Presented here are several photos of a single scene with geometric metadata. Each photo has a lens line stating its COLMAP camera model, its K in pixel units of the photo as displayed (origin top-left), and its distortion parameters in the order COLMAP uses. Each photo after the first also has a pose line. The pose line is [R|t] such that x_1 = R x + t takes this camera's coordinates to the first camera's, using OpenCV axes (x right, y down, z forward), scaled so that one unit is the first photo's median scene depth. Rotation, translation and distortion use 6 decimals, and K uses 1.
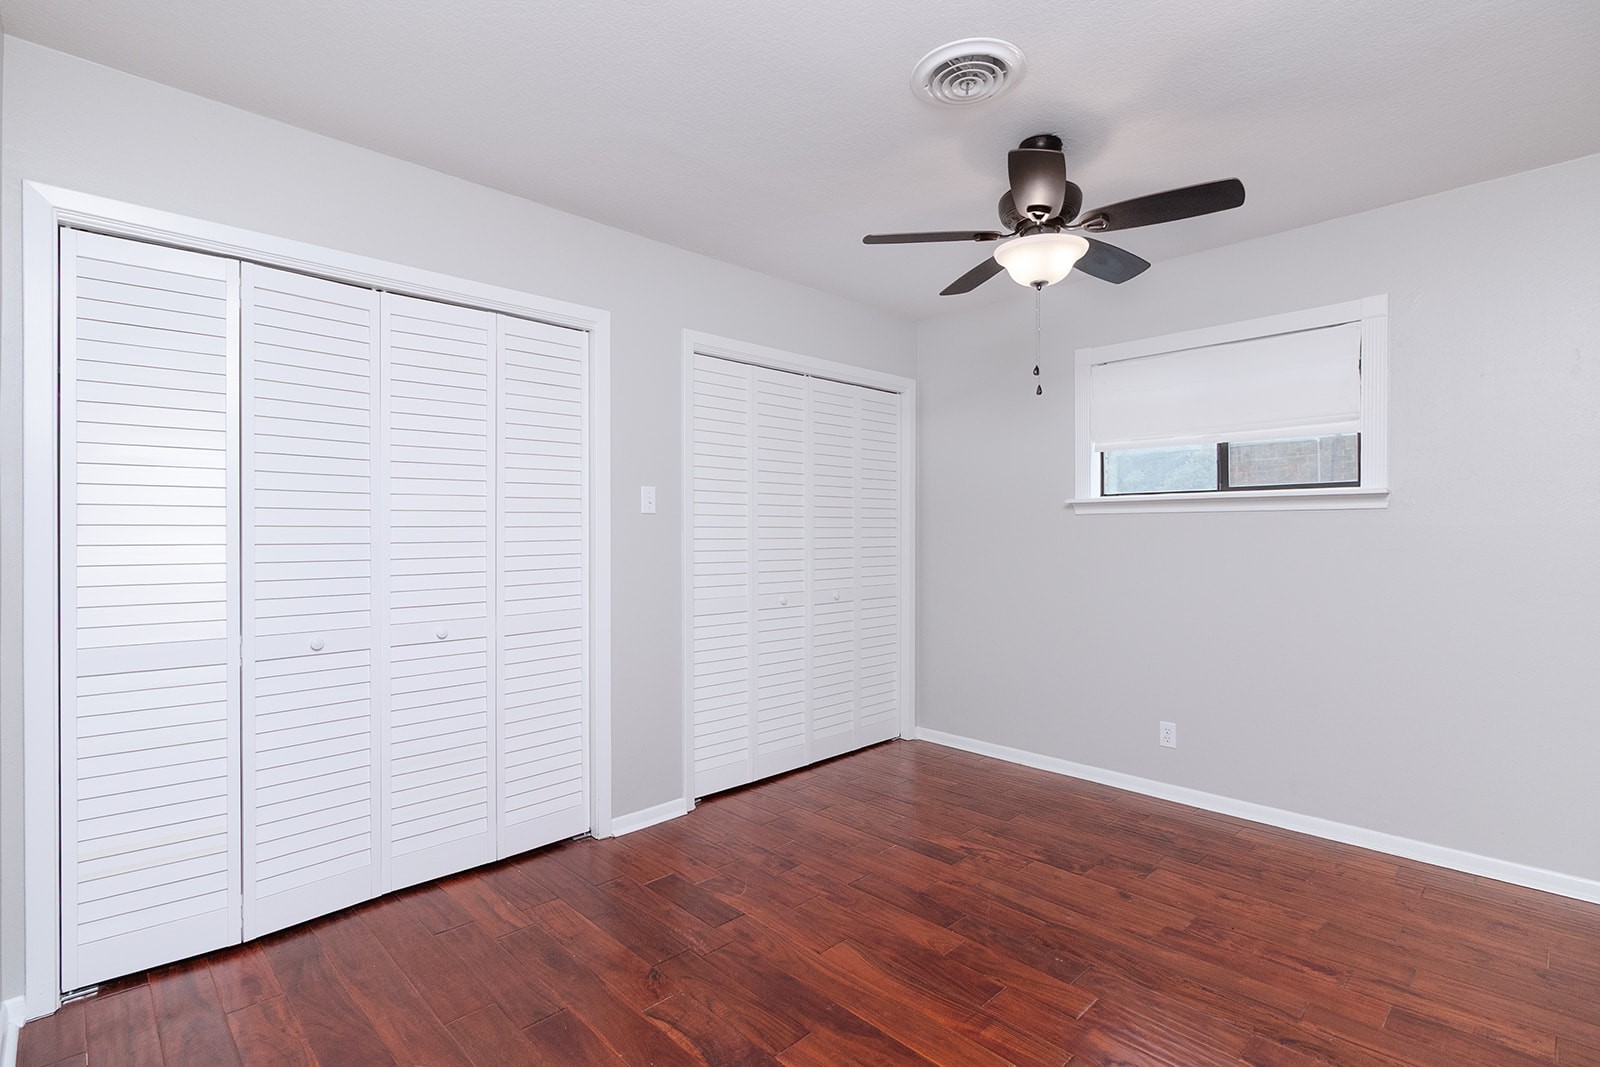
lens RADIAL K [[763.8, 0, 802.8], [0, 763.8, 528.0], [0, 0, 1]] dist [-0.000703, -0.001192]
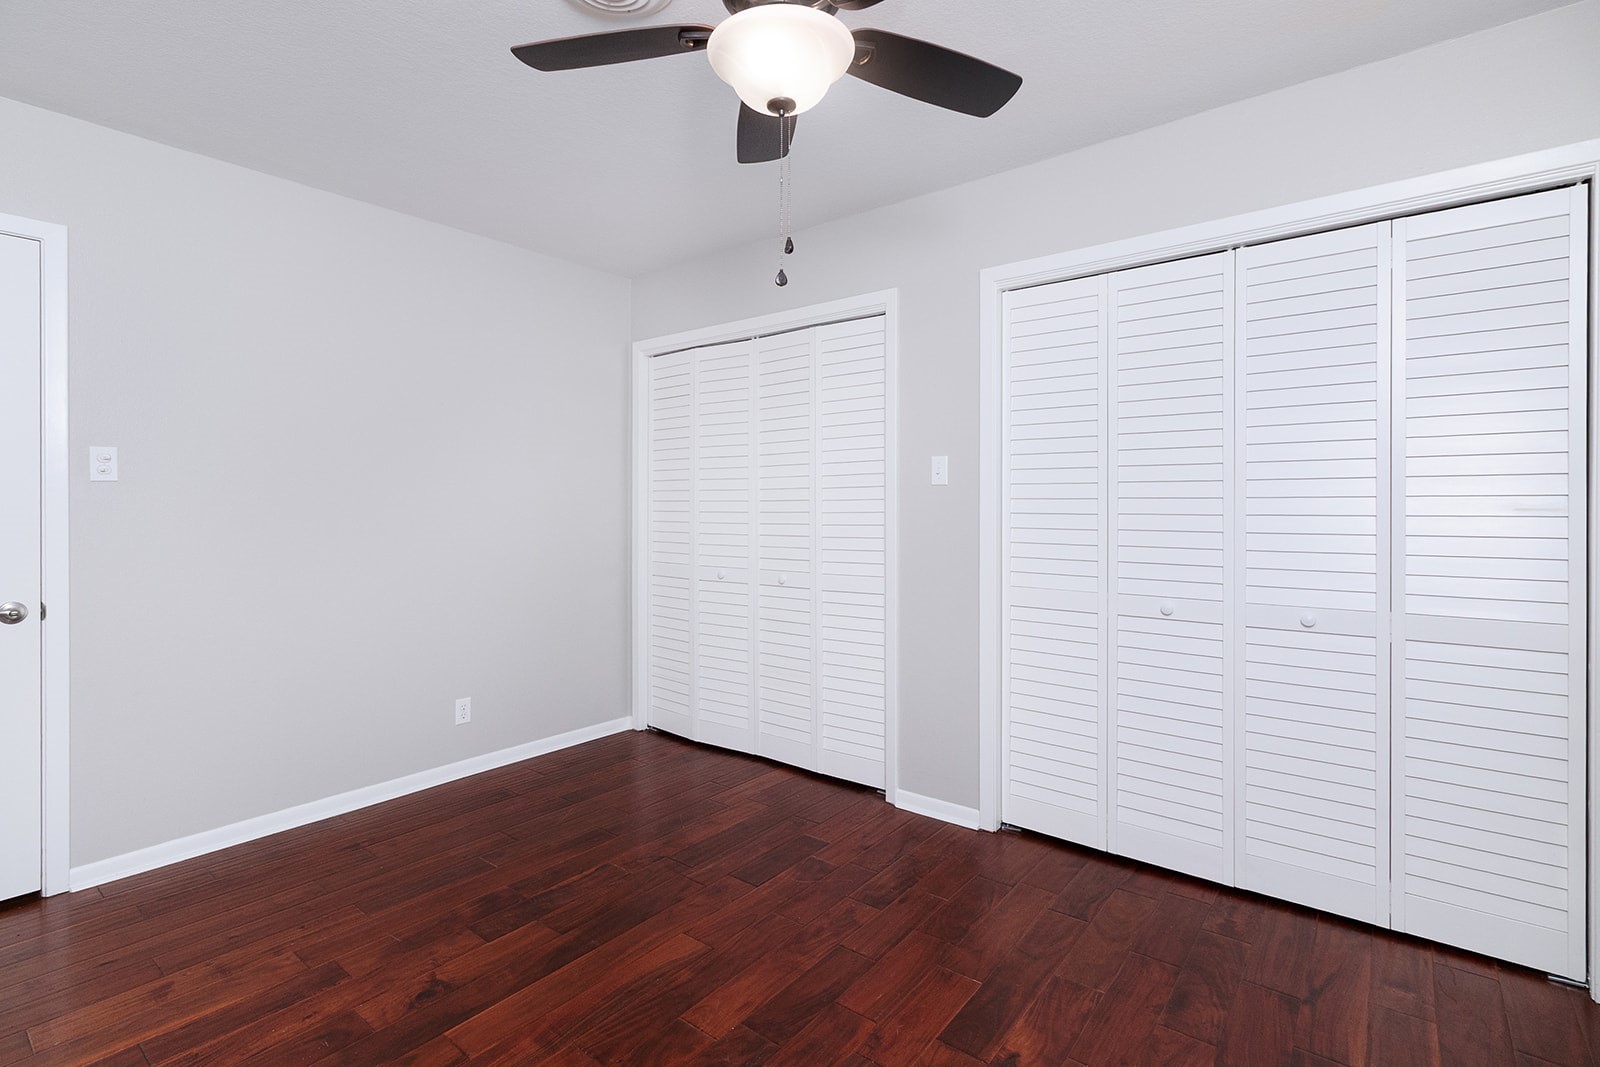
lens RADIAL K [[763.8, 0, 778.0], [0, 763.8, 508.4], [0, 0, 1]] dist [-0.000703, -0.001192]
pose [[0.106050, 0.011358, -0.994296, 0.408317], [0.002228, 0.999930, 0.011660, -0.001280], [0.994358, -0.003452, 0.106018, 0.410954]]
